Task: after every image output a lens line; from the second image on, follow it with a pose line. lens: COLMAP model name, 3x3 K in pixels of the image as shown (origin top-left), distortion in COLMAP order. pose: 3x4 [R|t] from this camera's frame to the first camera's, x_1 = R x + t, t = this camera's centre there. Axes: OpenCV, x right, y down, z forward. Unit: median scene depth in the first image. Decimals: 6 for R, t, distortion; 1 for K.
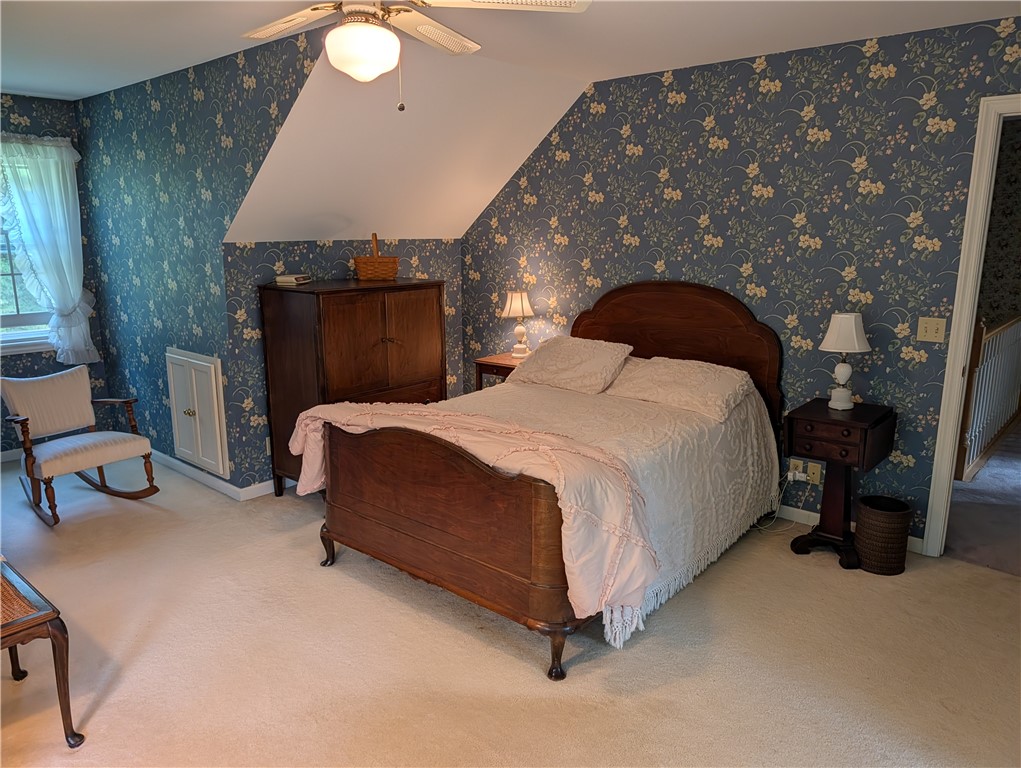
lens RADIAL K [[719.5, 0, 510.1], [0, 719.5, 382.0], [0, 0, 1]] dist [0.001023, -0.004500]
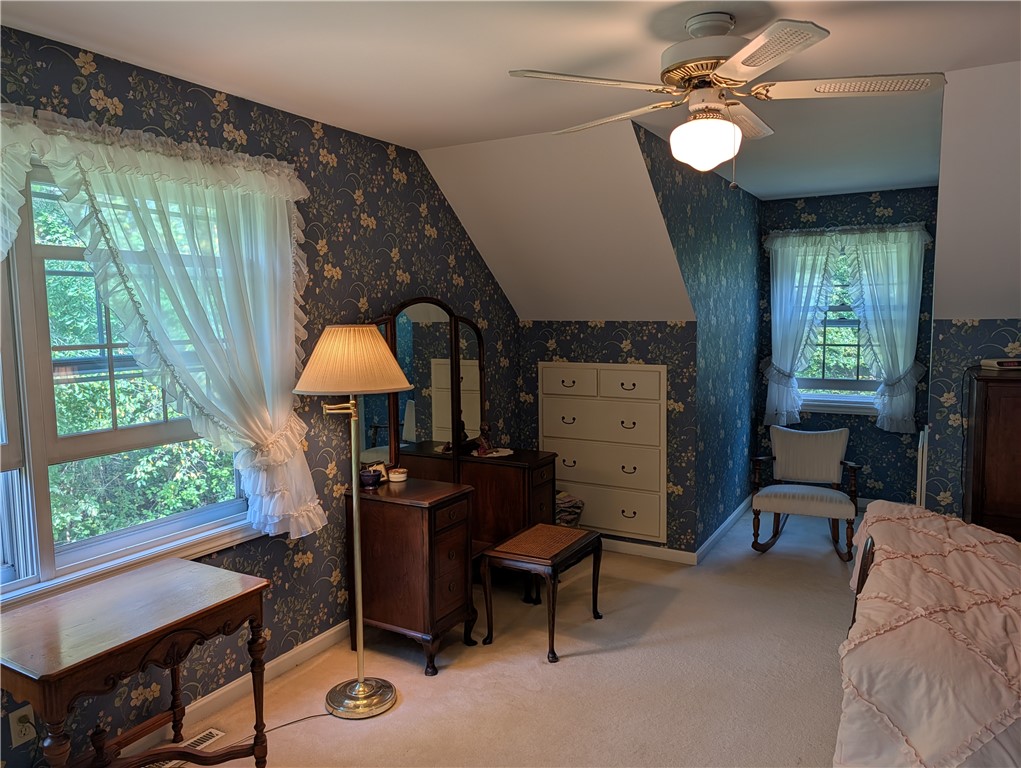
lens RADIAL K [[719.5, 0, 508.8], [0, 719.5, 385.7], [0, 0, 1]] dist [0.001023, -0.004500]
pose [[0.183405, 0.091789, -0.978743, 0.413930], [-0.182637, 0.981479, 0.057822, -0.061412], [0.965922, 0.168150, 0.196772, 0.289993]]
